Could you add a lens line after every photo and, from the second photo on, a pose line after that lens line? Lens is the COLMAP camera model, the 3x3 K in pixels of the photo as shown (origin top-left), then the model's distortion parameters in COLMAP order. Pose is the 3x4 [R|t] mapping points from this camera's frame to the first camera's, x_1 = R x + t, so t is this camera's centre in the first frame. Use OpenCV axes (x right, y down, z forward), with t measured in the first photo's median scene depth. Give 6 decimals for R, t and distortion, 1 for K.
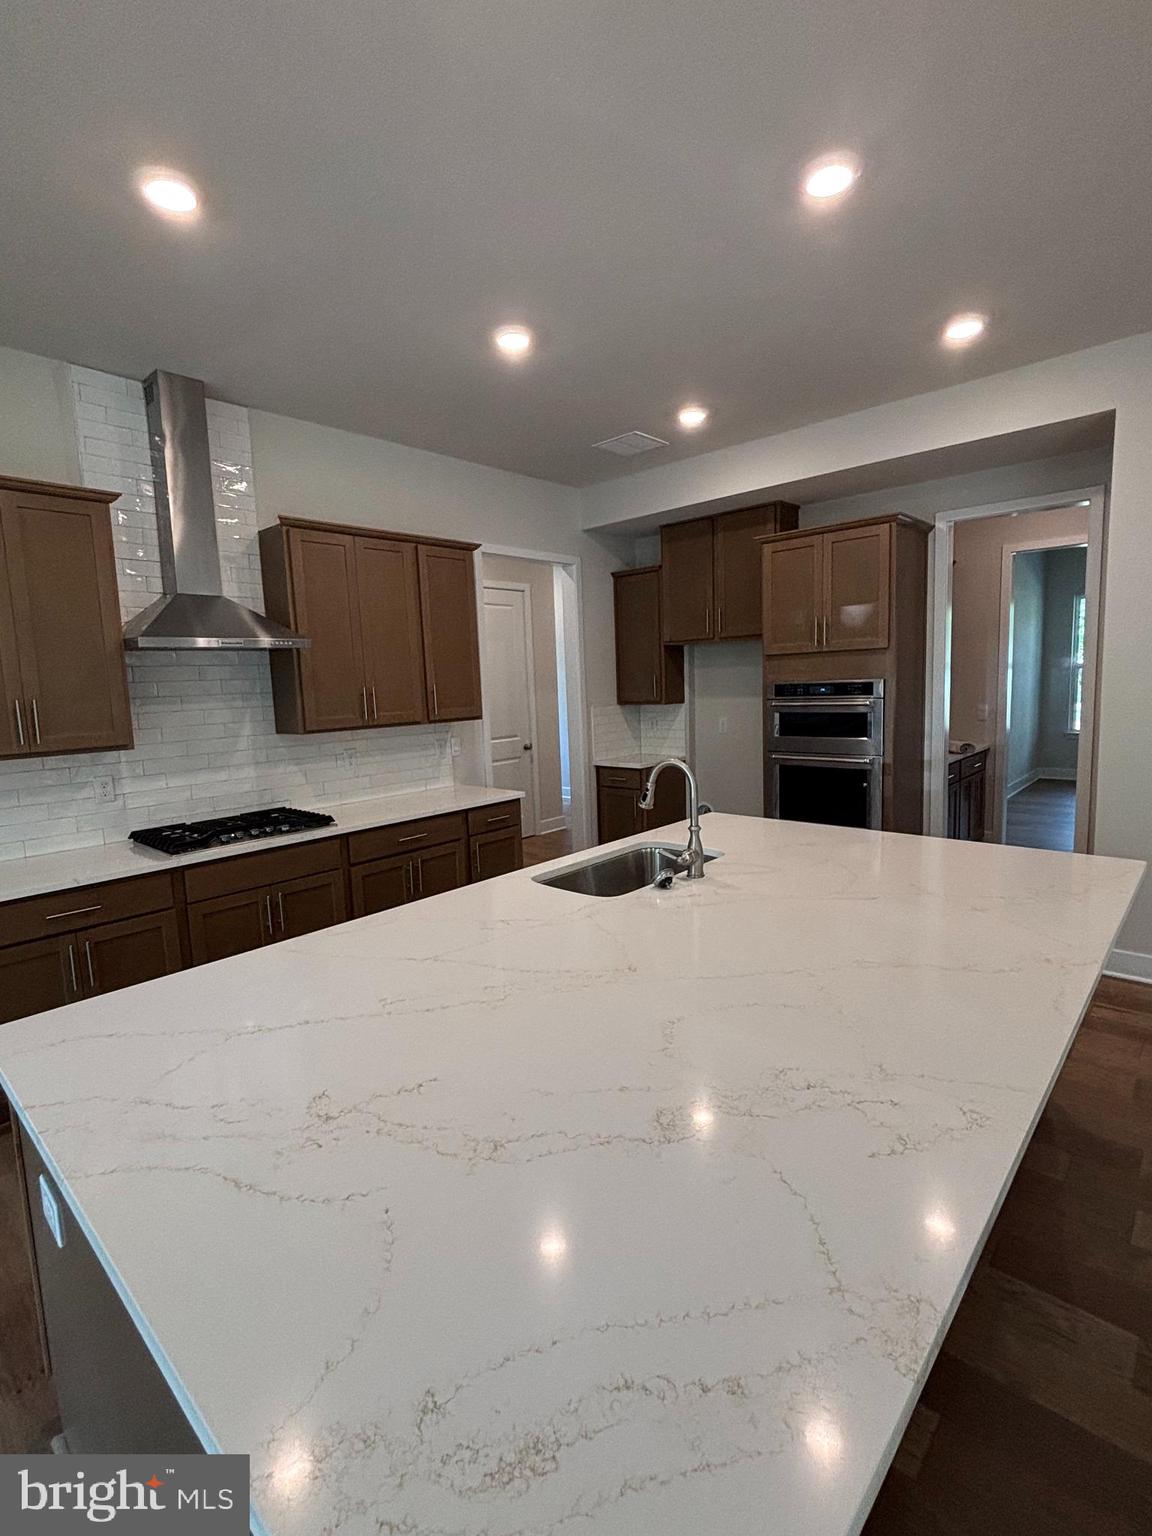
lens RADIAL K [[699.2, 0, 576.0], [0, 699.2, 768.0], [0, 0, 1]] dist [-0.013765, -0.000021]
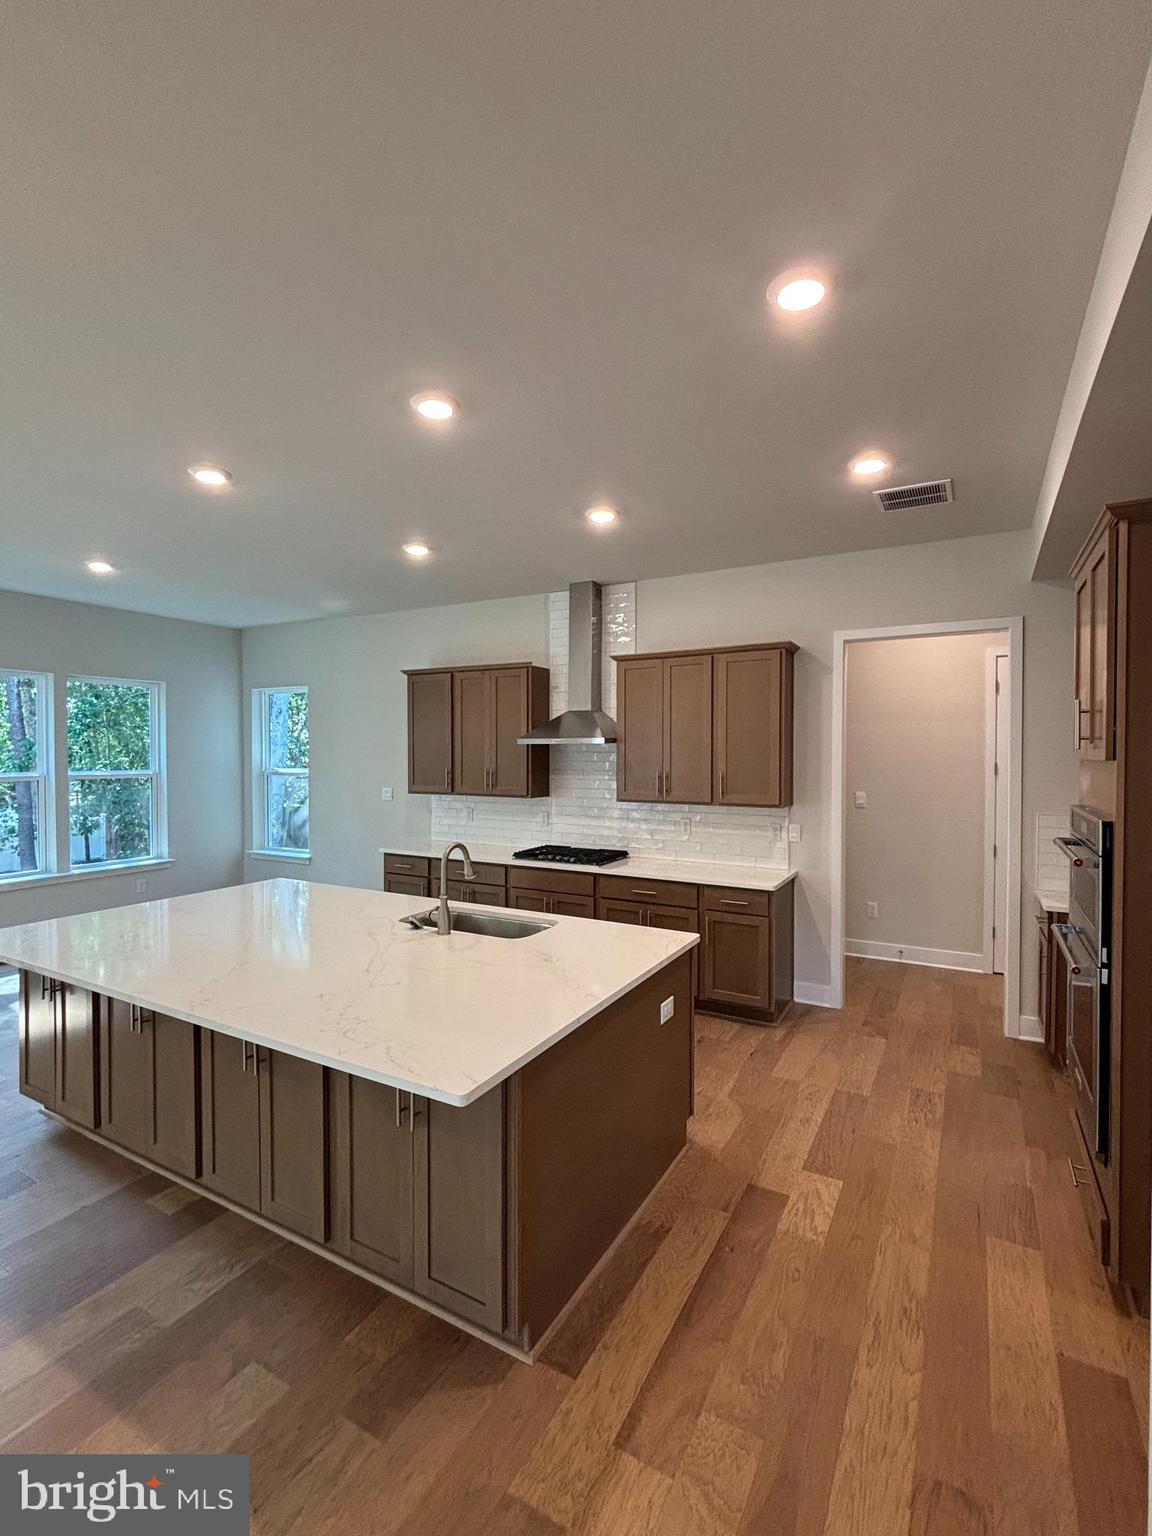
lens RADIAL K [[690.6, 0, 576.0], [0, 690.6, 768.0], [0, 0, 1]] dist [0.003489, -0.000133]
pose [[0.211683, 0.060596, -0.975458, 1.066859], [-0.128681, 0.991115, 0.033644, -0.168776], [0.968830, 0.118402, 0.217600, 0.654219]]
